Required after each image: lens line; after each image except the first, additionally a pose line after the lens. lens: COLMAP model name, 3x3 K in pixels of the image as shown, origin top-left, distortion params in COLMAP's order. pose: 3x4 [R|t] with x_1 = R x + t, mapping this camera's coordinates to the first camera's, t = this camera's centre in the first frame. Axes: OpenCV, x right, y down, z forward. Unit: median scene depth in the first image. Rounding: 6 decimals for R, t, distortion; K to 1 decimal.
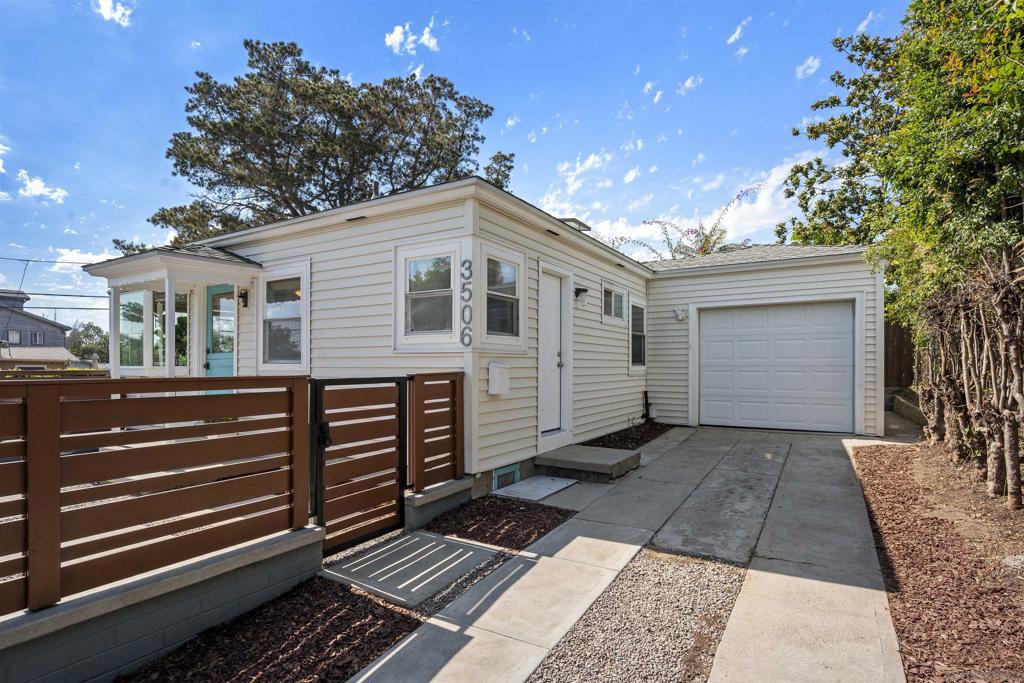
lens RADIAL K [[502.4, 0, 519.2], [0, 502.4, 348.8], [0, 0, 1]] dist [0.003216, -0.001227]
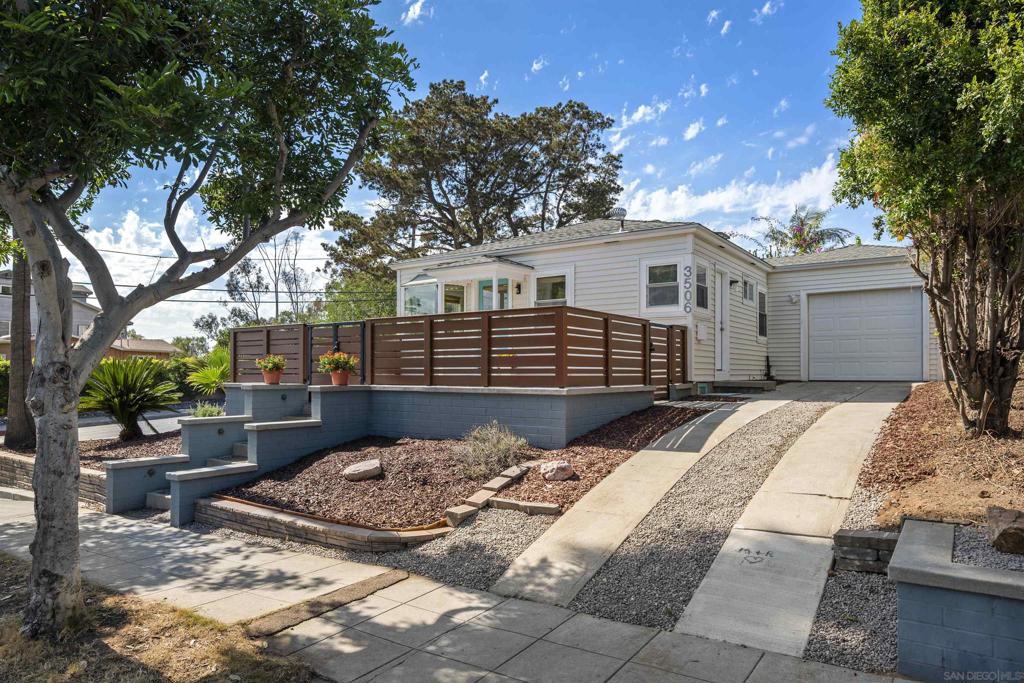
lens RADIAL K [[645.7, 0, 506.6], [0, 645.7, 346.2], [0, 0, 1]] dist [-0.009841, -0.004503]
pose [[0.998091, -0.001560, -0.061734, -0.203086], [0.000813, 0.999926, -0.012133, 0.047481], [0.061749, 0.012059, 0.998019, -0.458304]]
